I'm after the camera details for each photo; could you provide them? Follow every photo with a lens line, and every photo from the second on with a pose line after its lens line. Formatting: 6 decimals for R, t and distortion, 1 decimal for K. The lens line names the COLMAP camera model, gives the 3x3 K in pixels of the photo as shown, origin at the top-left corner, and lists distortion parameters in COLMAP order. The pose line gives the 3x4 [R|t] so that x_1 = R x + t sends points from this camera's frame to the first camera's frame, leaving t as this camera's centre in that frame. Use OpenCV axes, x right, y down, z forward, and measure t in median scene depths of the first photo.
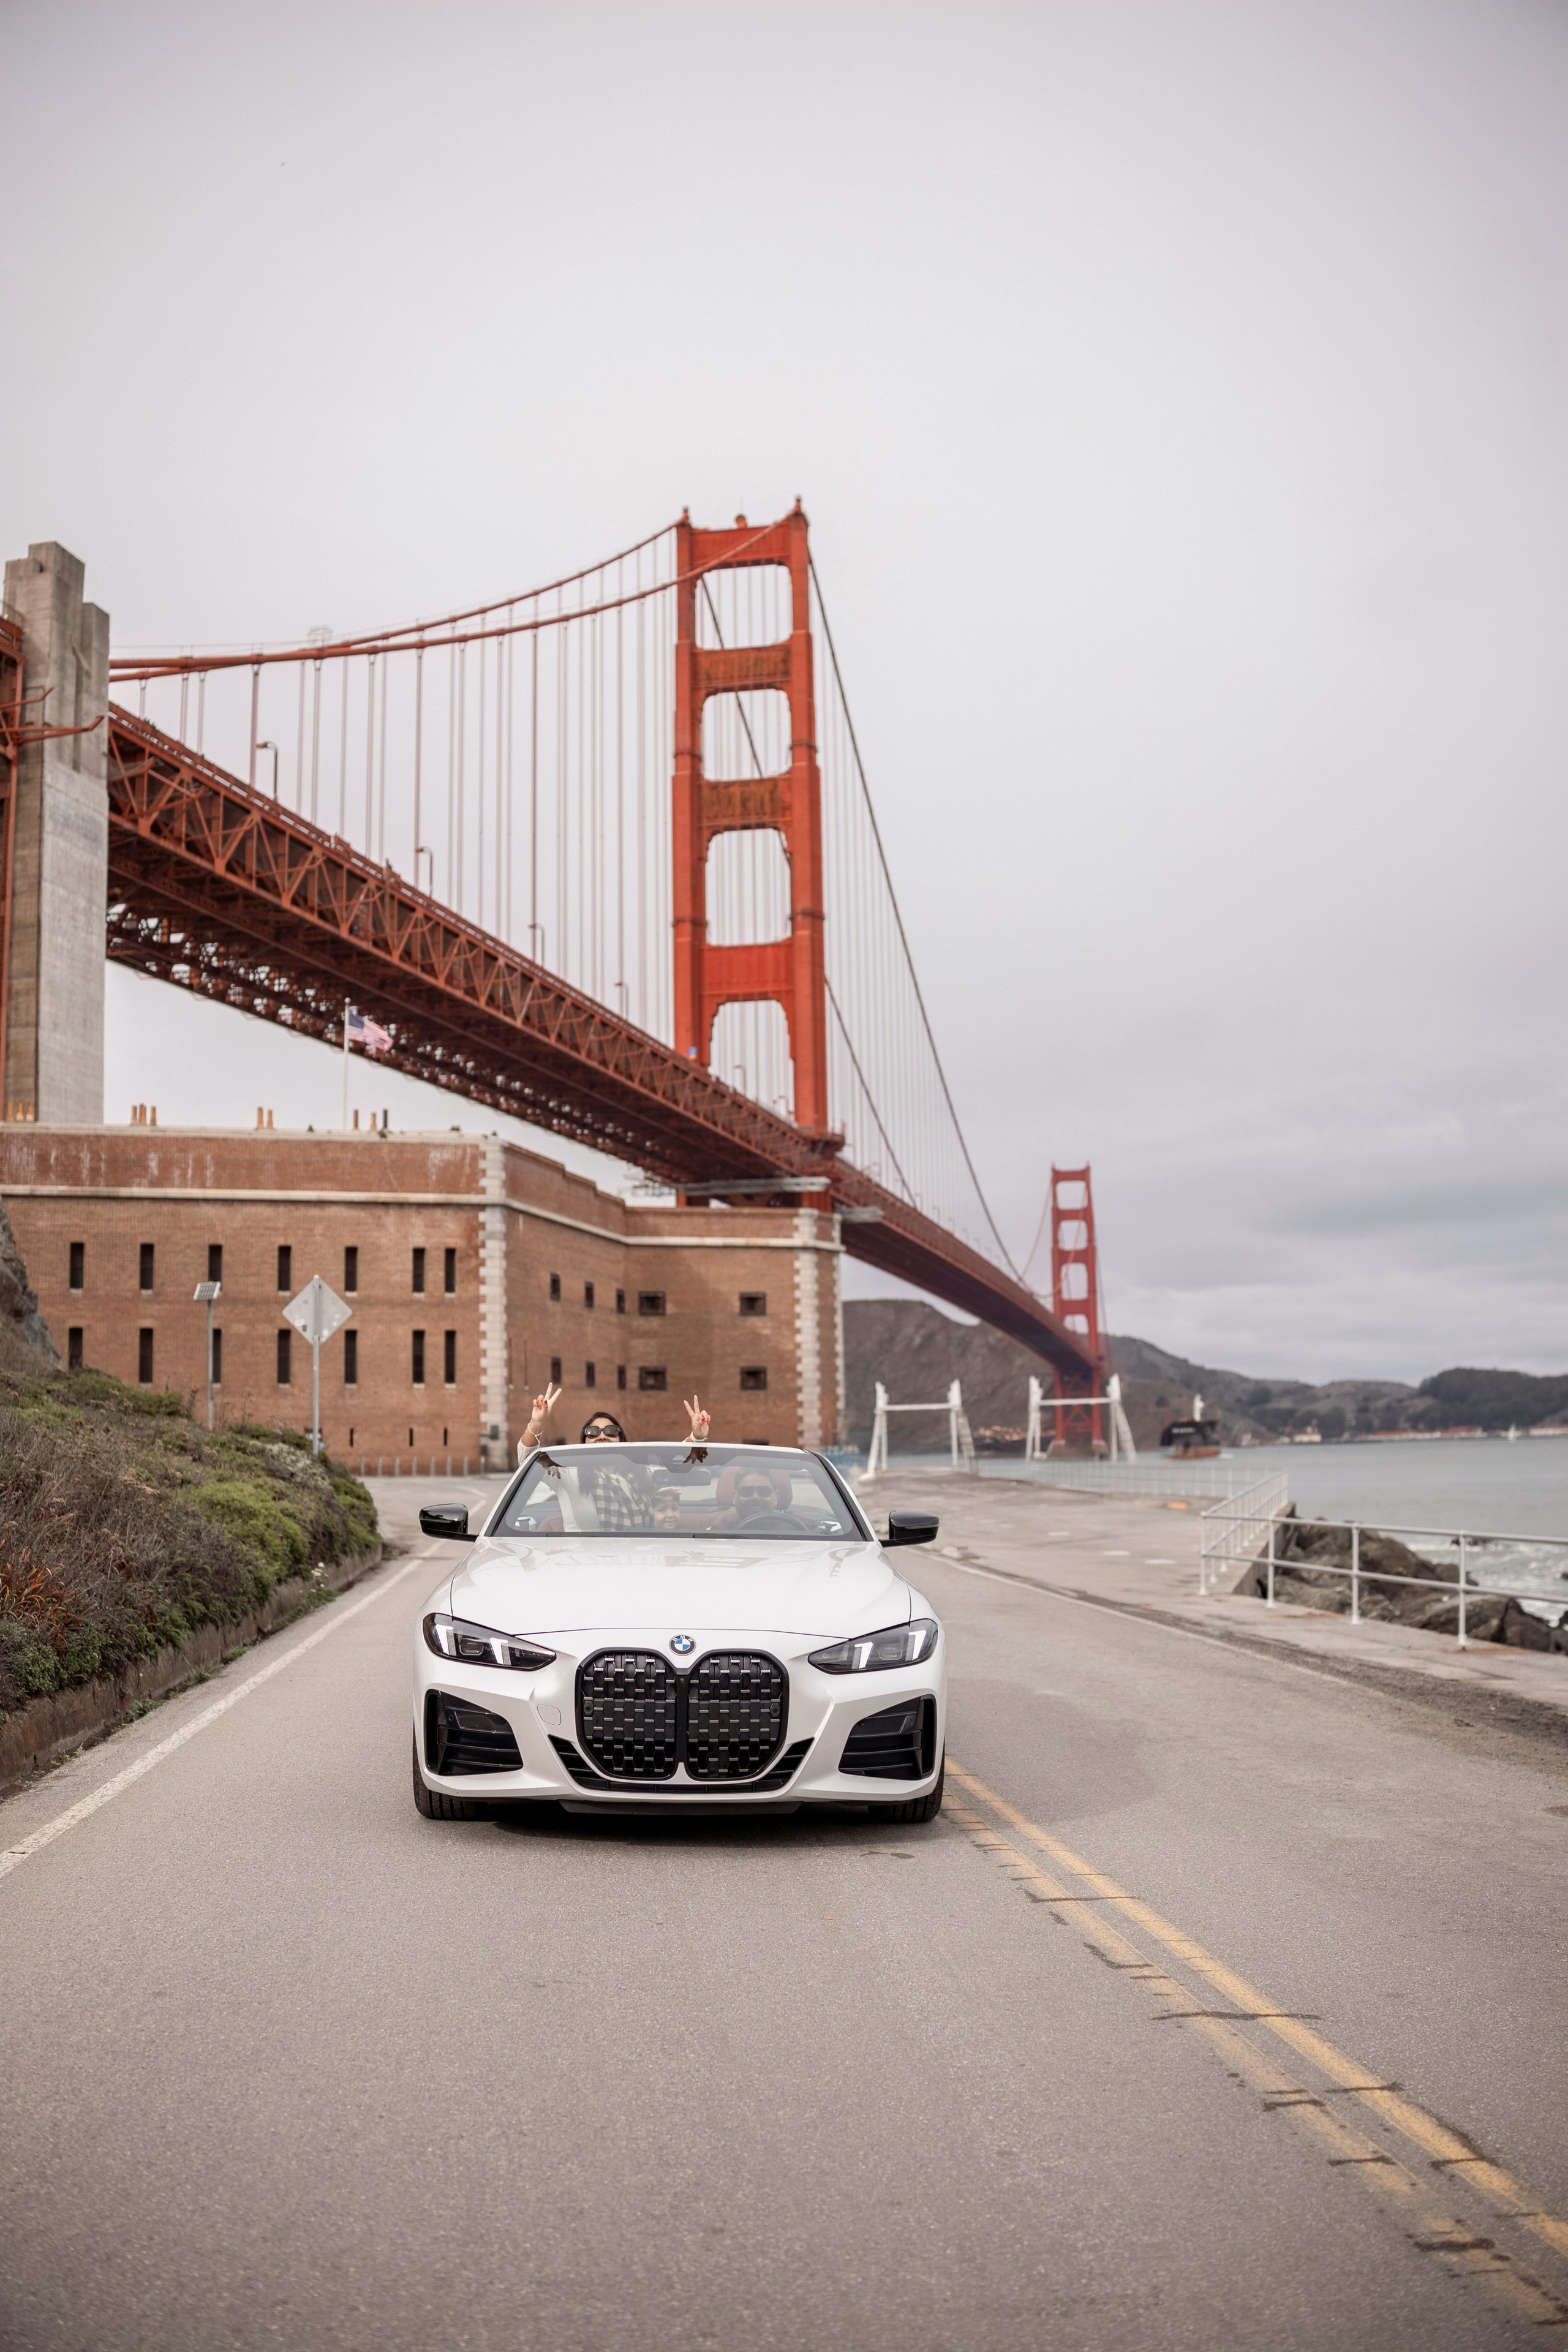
lens RADIAL K [[2162.4, 0, 733.7], [0, 2162.4, 1233.3], [0, 0, 1]] dist [-0.213150, 0.014790]
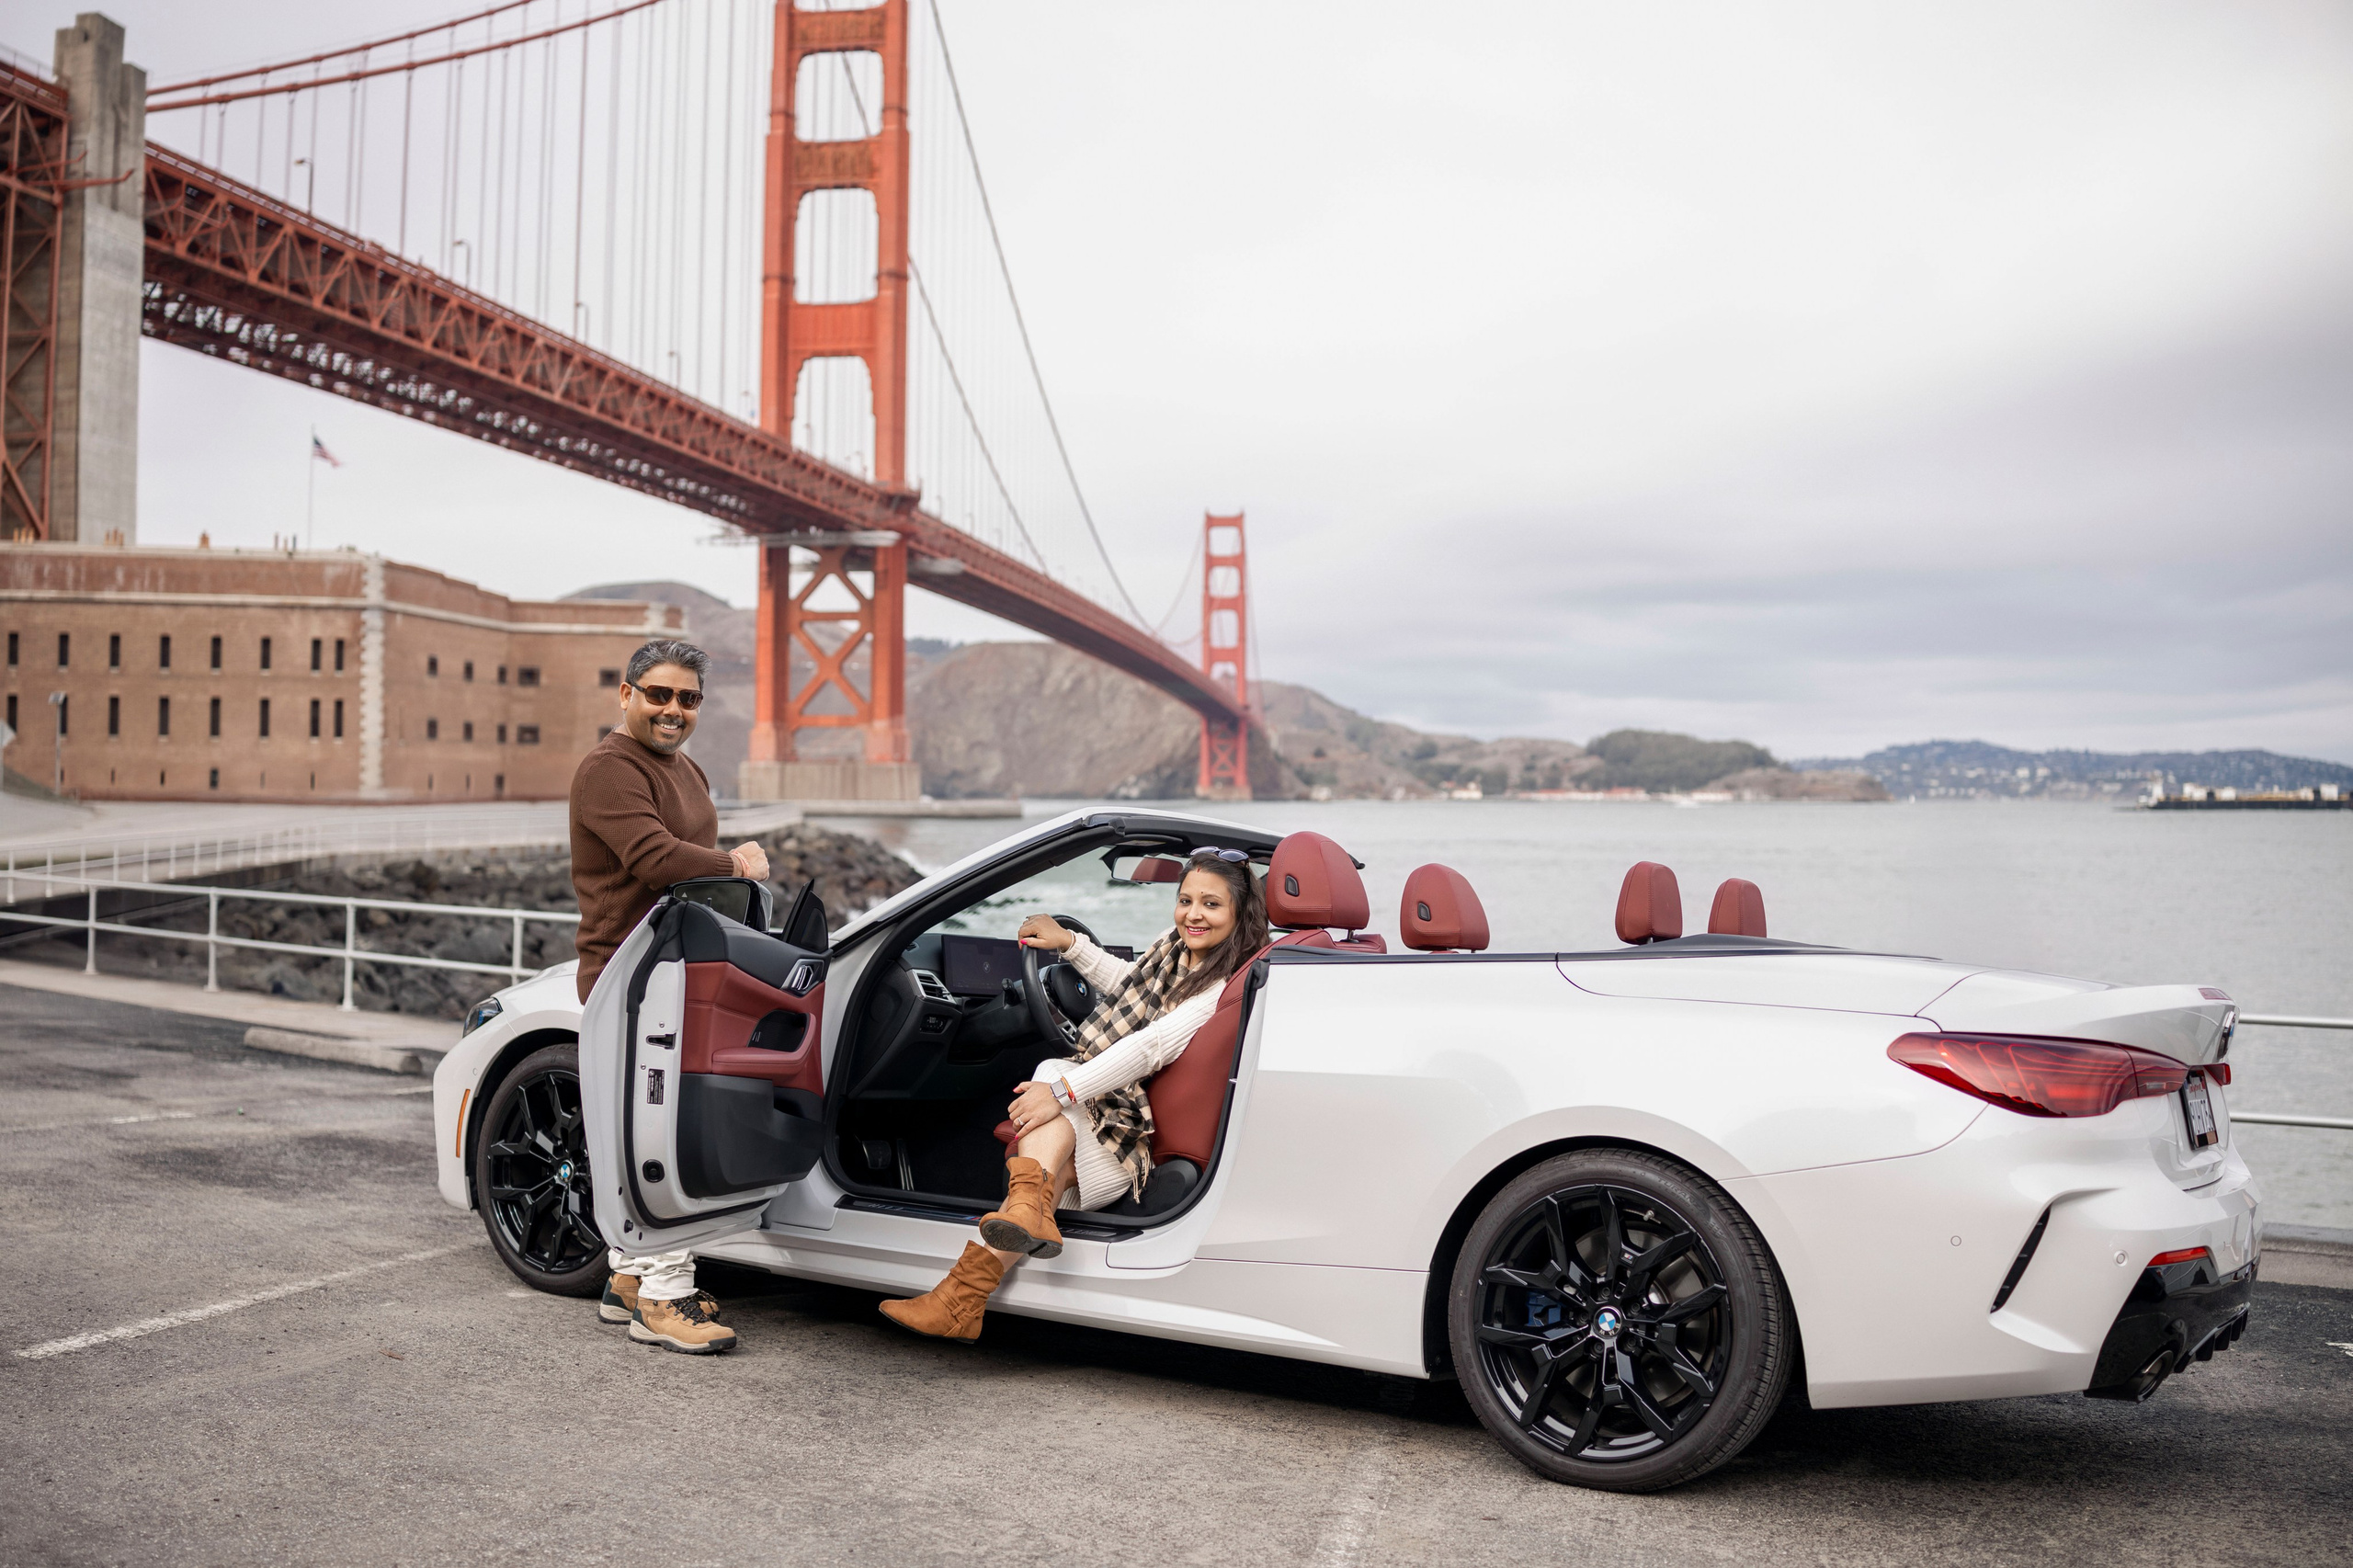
lens RADIAL K [[2301.5, 0, 1122.0], [0, 2301.5, 778.6], [0, 0, 1]] dist [-0.204070, 0.032422]
pose [[0.996445, 0.021841, 0.081365, 0.107637], [-0.029380, 0.995265, 0.092651, -0.022271], [-0.078956, -0.094712, 0.992369, -0.196647]]
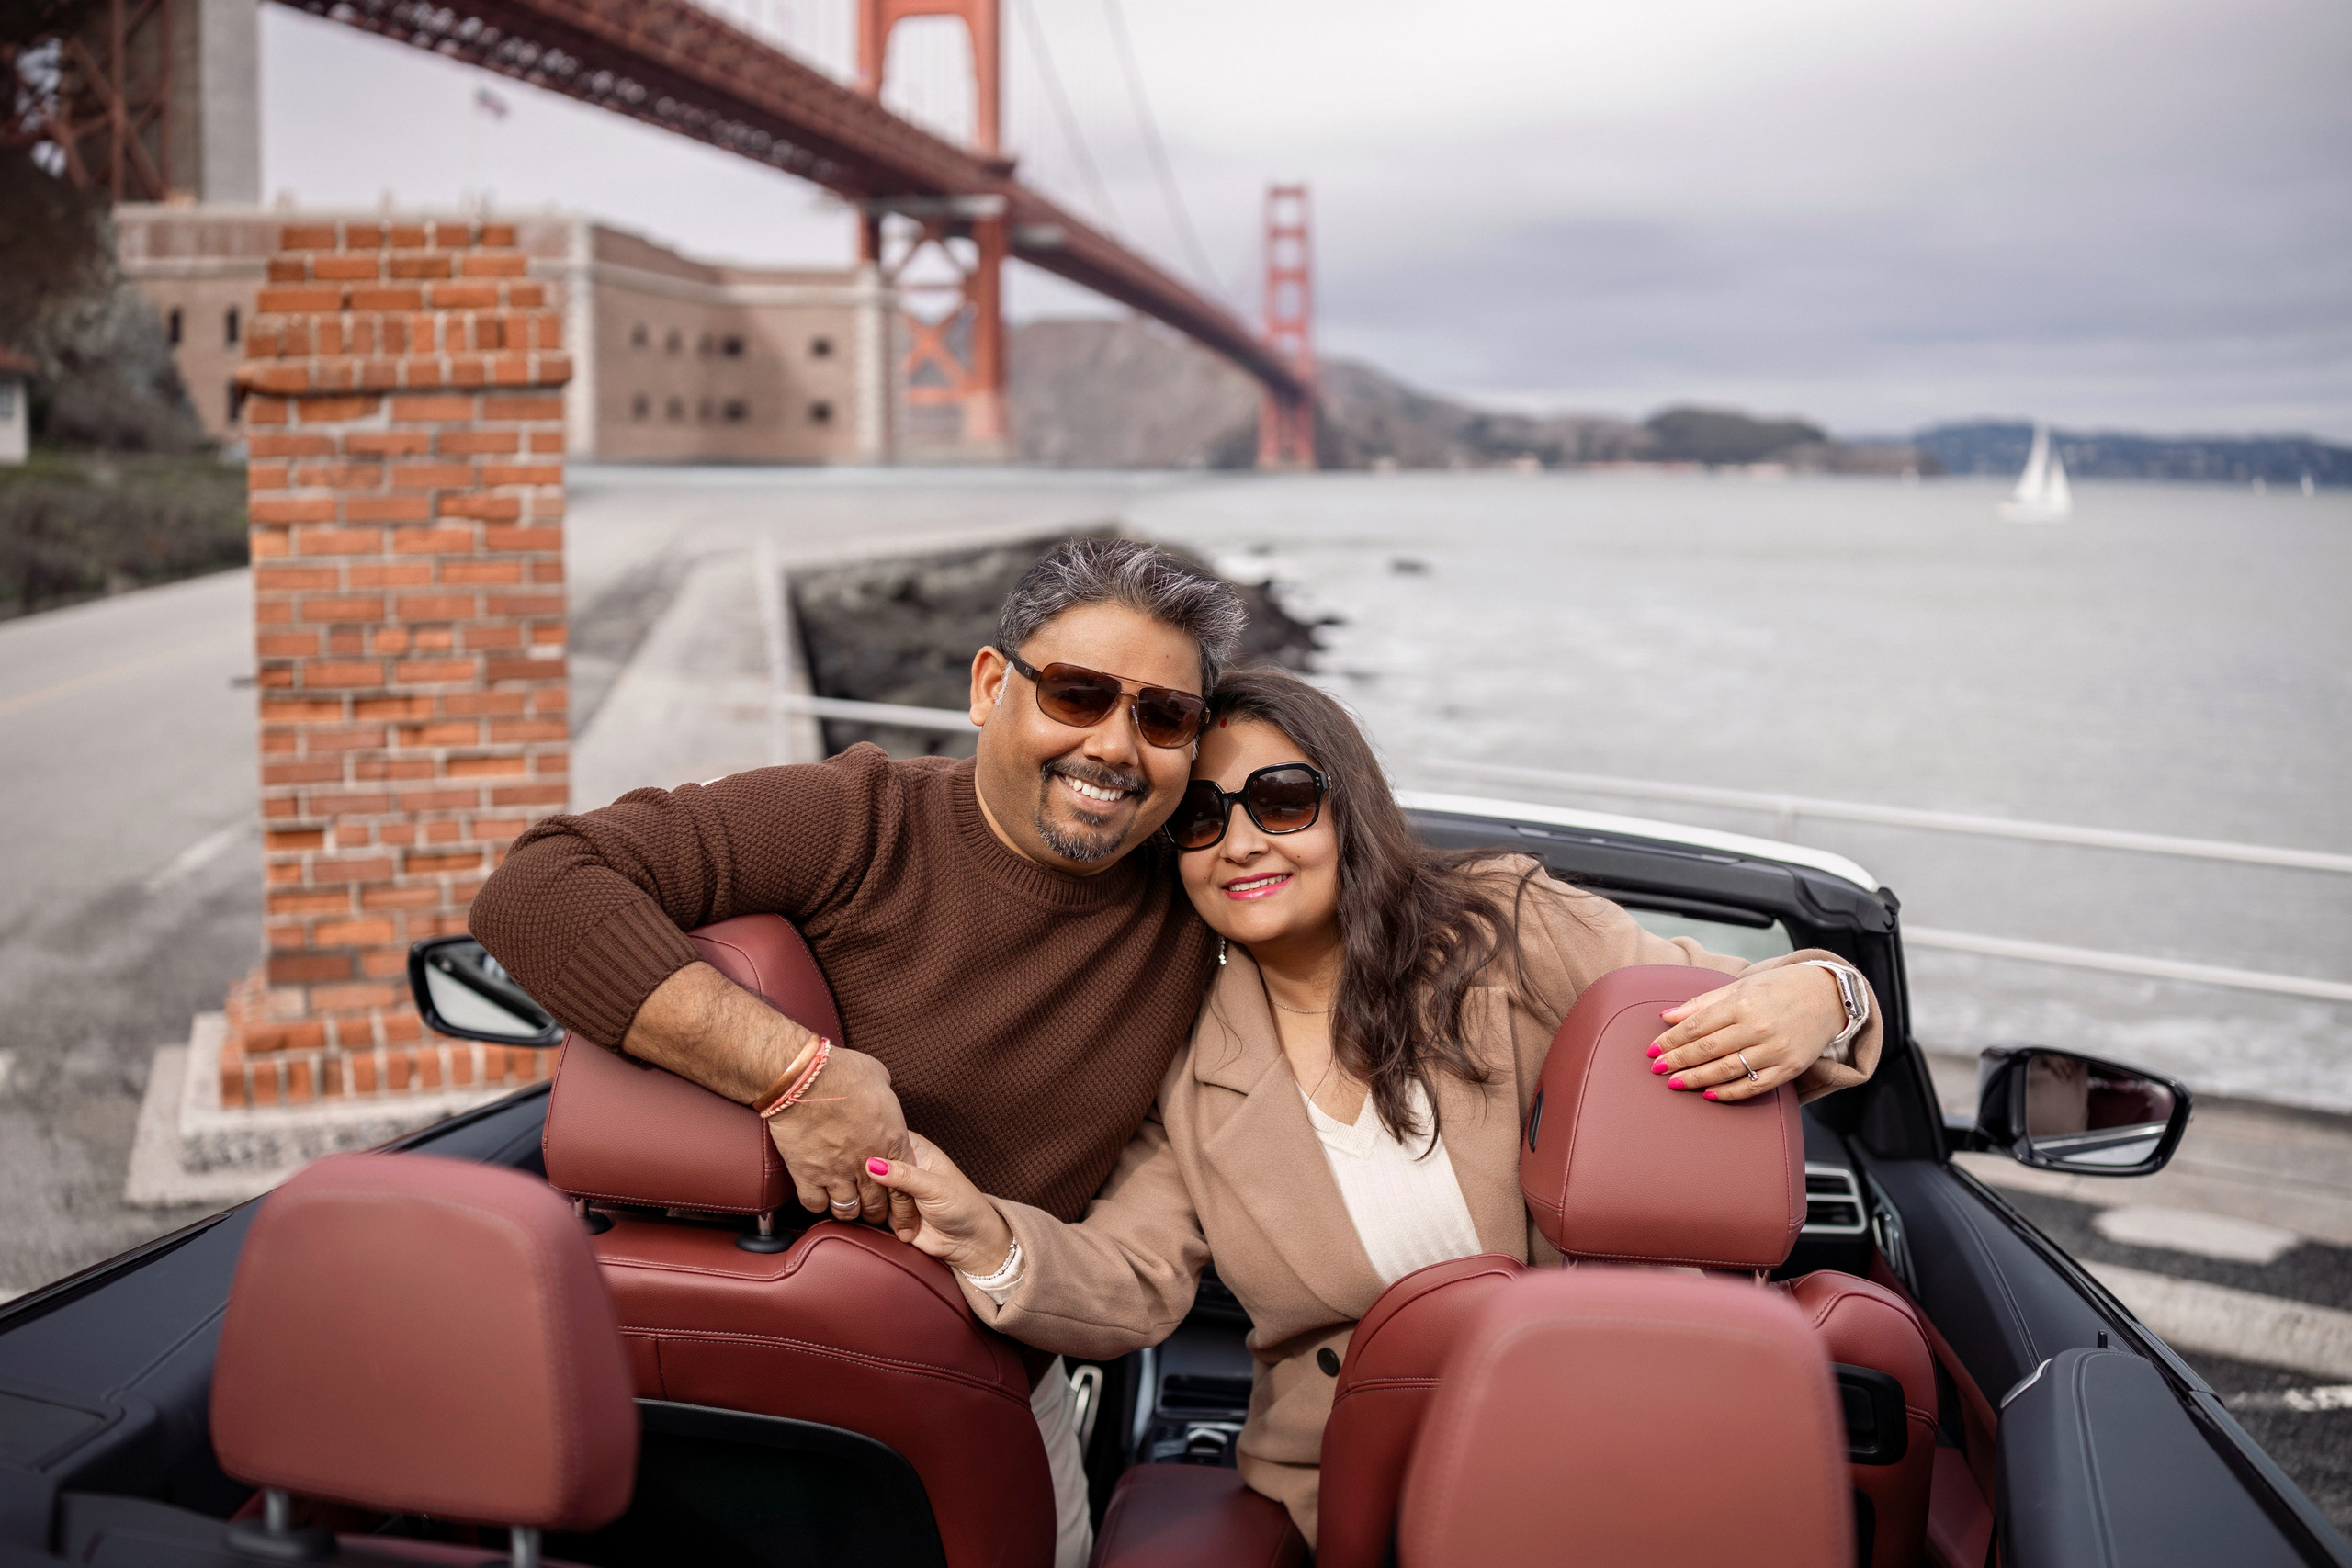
lens RADIAL K [[2249.5, 0, 1176.0], [0, 2249.5, 784.0], [0, 0, 1]] dist [-0.187069, -0.007122]
pose [[0.995452, 0.004148, 0.095175, 0.045684], [-0.026746, 0.971038, 0.237422, -0.015477], [-0.091434, -0.238887, 0.966733, -0.123523]]
